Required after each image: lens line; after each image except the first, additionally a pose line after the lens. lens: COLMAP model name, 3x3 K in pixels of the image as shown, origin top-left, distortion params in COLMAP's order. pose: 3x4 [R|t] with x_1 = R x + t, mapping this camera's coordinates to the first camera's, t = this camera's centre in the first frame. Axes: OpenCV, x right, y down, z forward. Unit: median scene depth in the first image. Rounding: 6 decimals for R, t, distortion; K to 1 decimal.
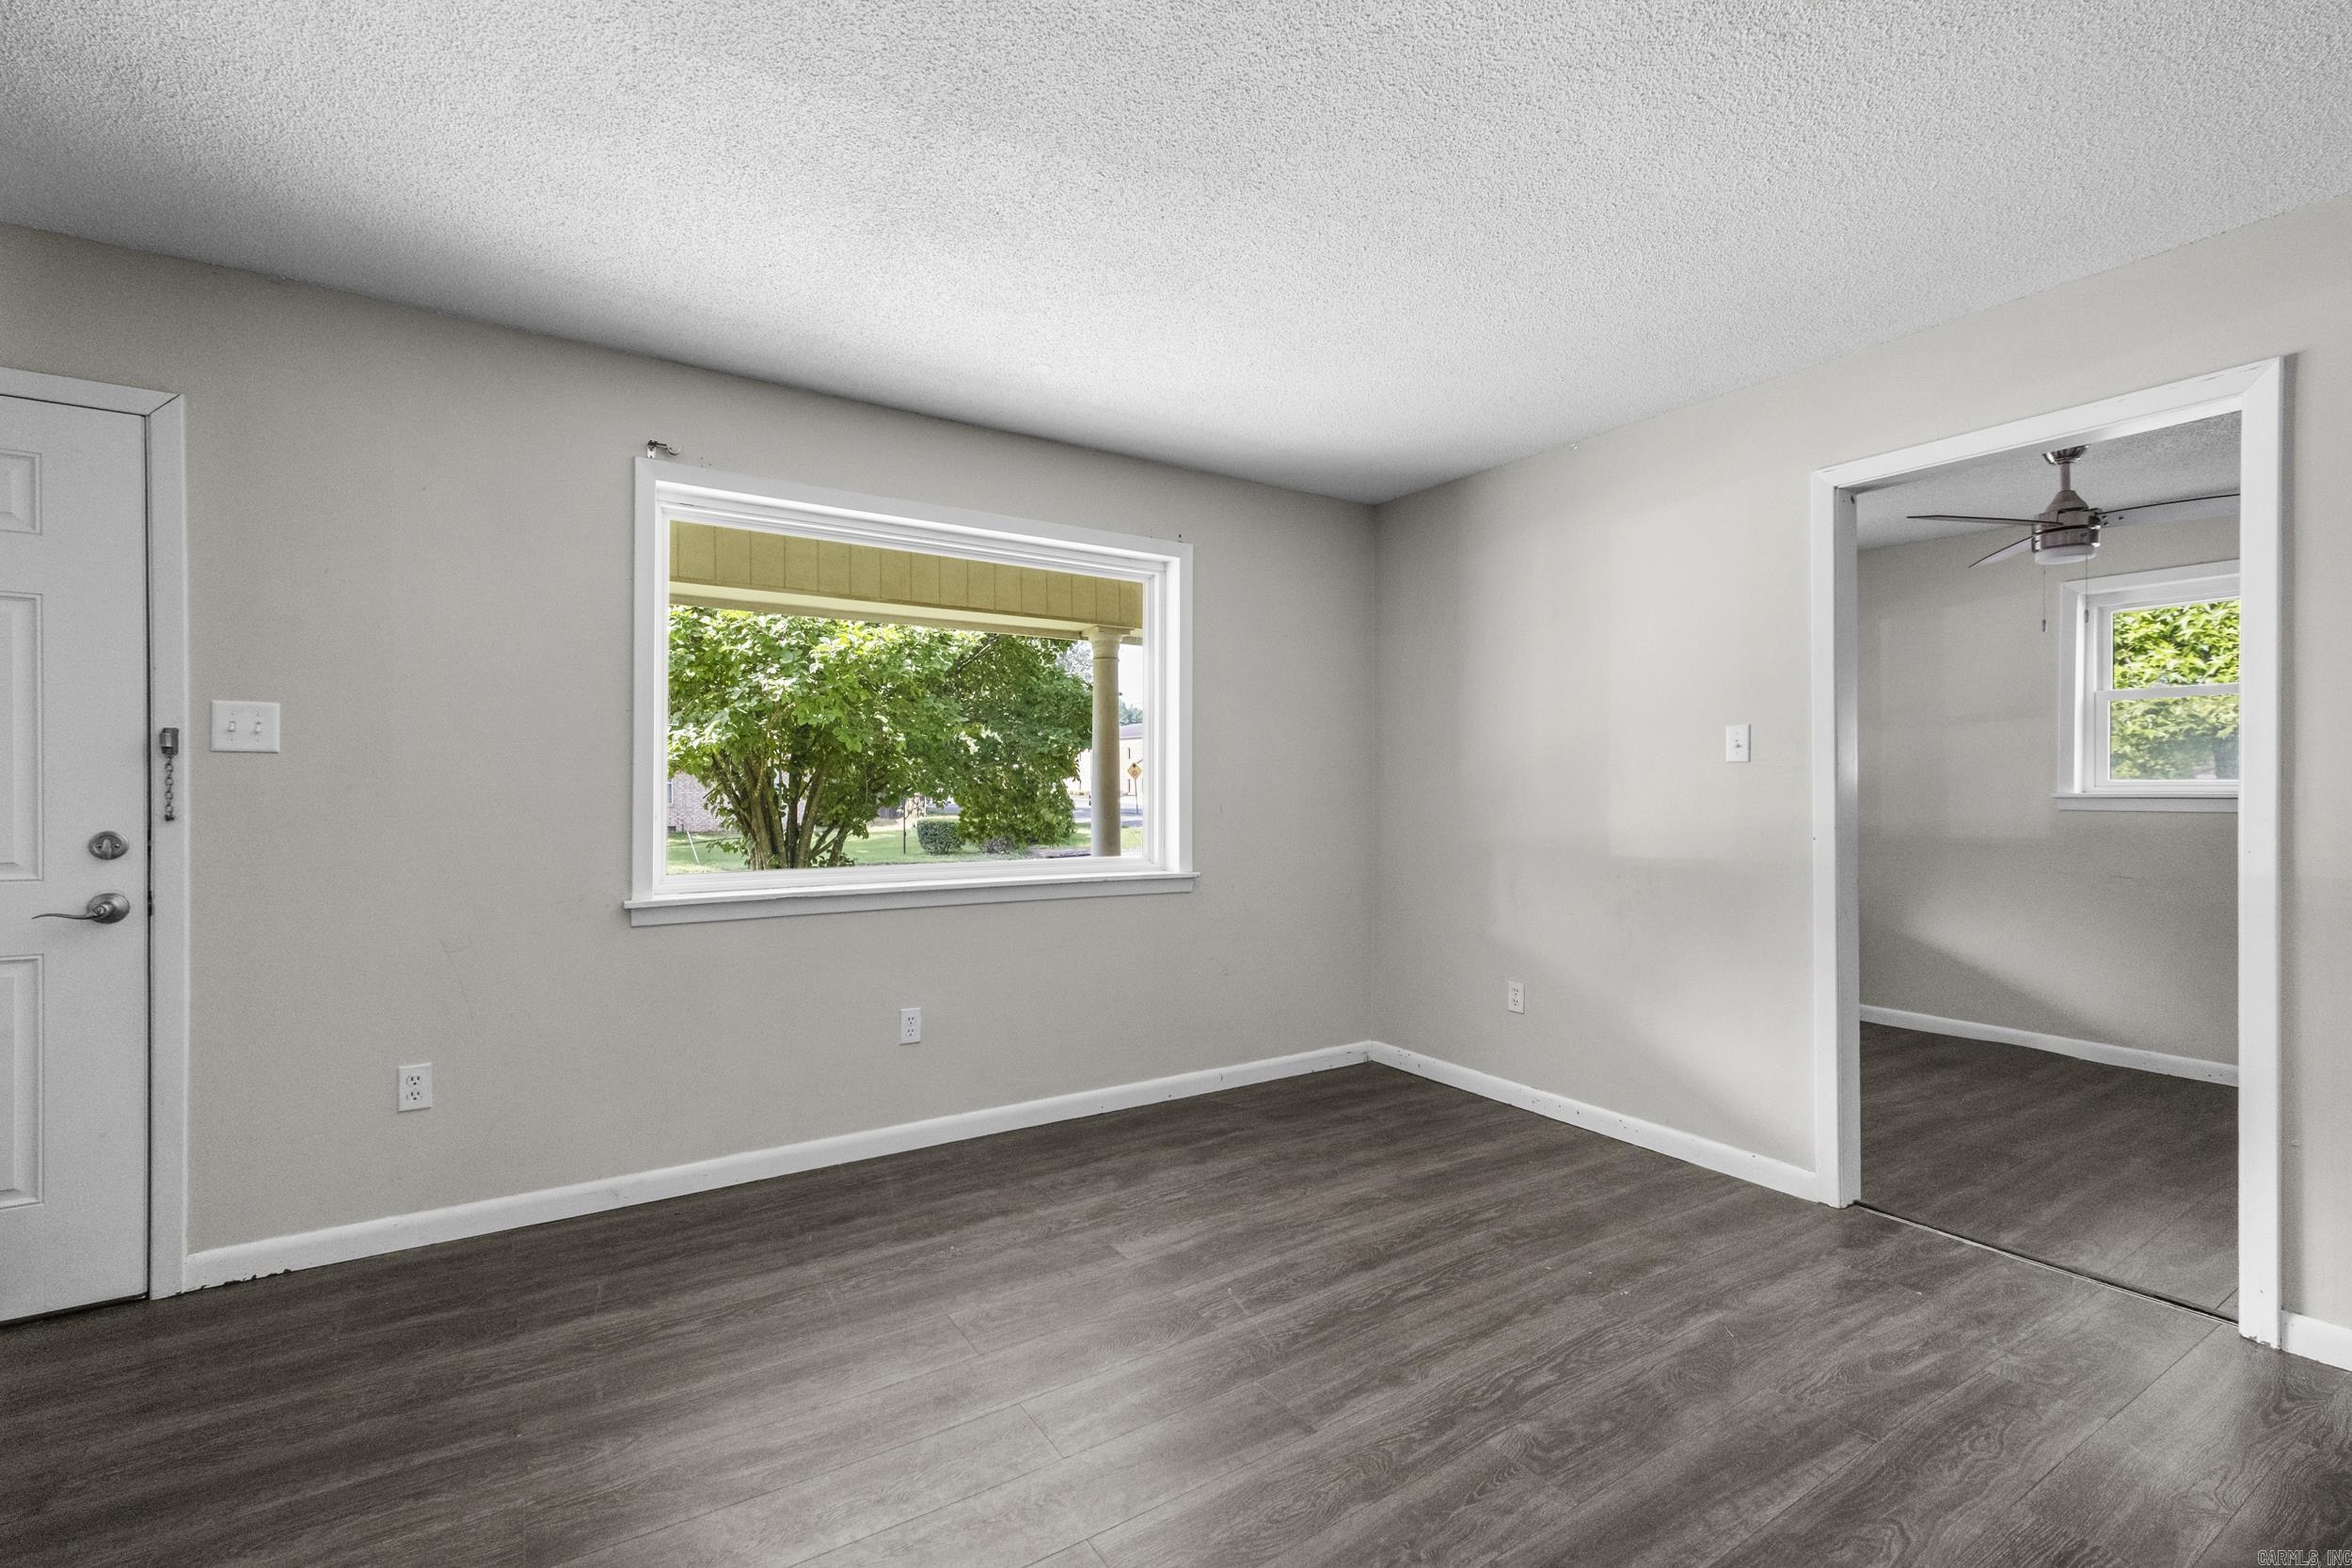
lens RADIAL K [[1022.1, 0, 1165.1], [0, 1022.1, 783.1], [0, 0, 1]] dist [0.002518, -0.000477]
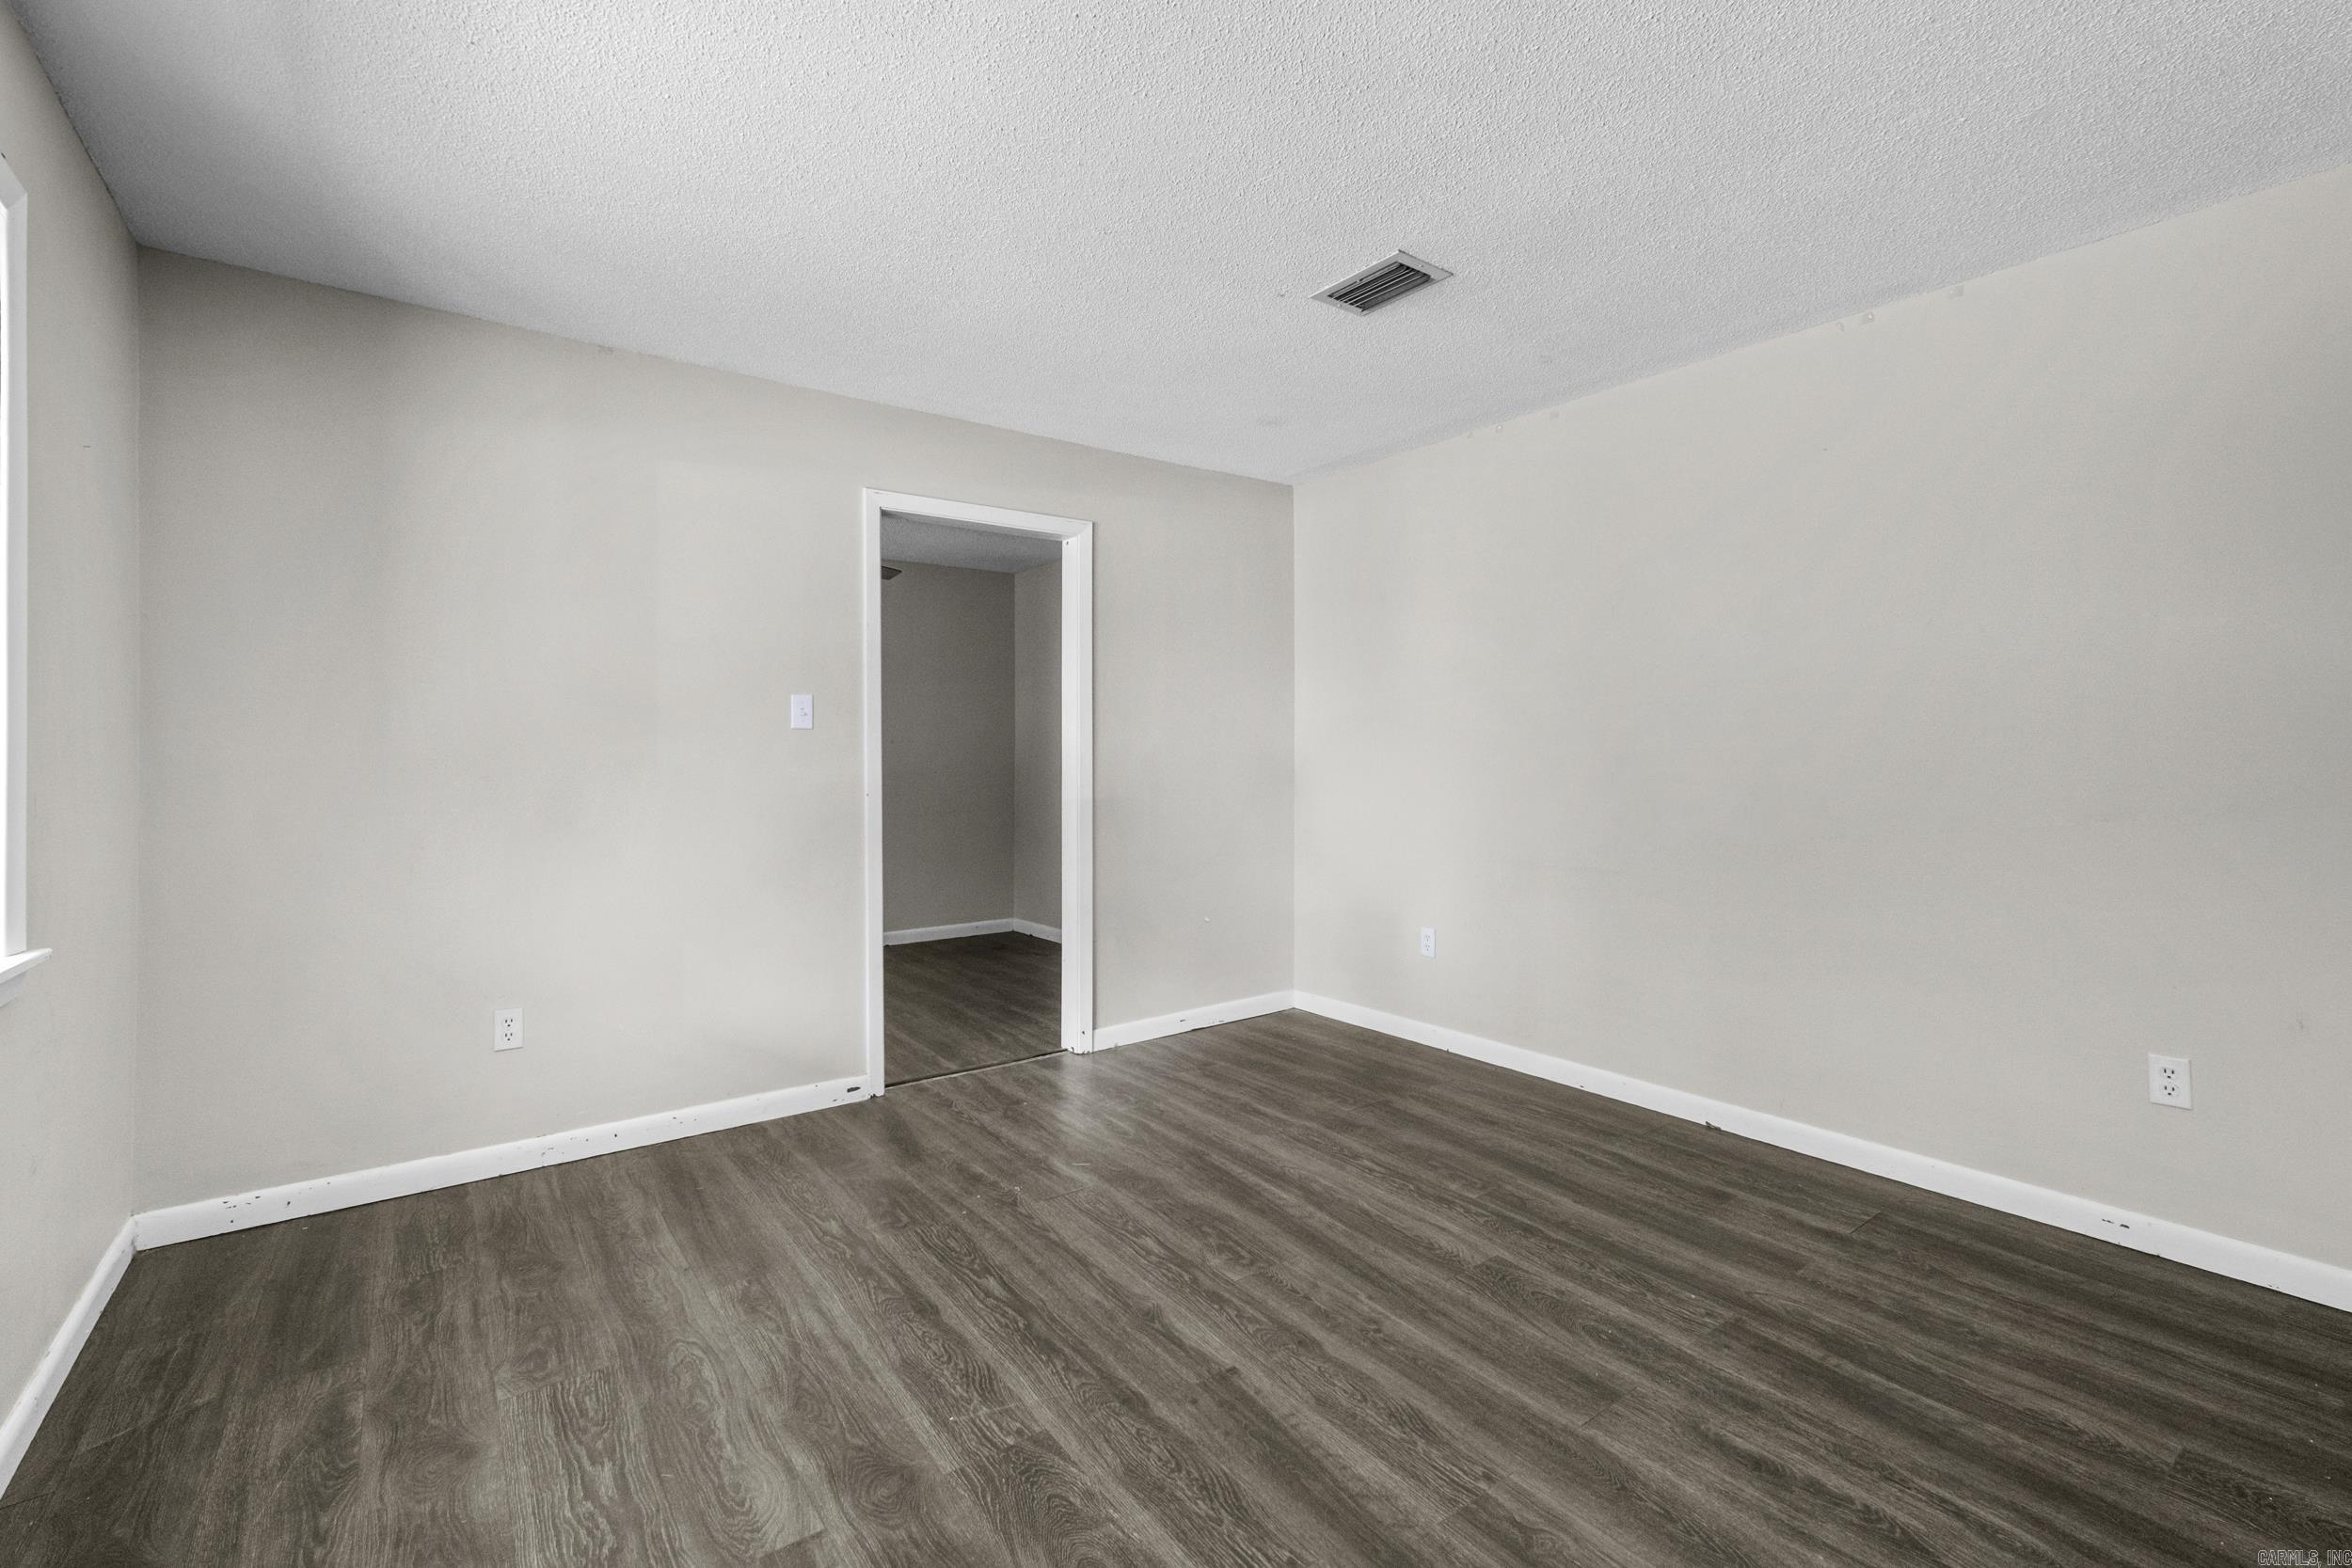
lens RADIAL K [[1022.1, 0, 1140.7], [0, 1022.1, 737.4], [0, 0, 1]] dist [0.002518, -0.000477]
pose [[-0.047954, 0.011035, 0.998789, -0.705218], [0.001720, 0.999938, -0.010965, 0.000123], [-0.998848, 0.001192, -0.047970, 0.896535]]
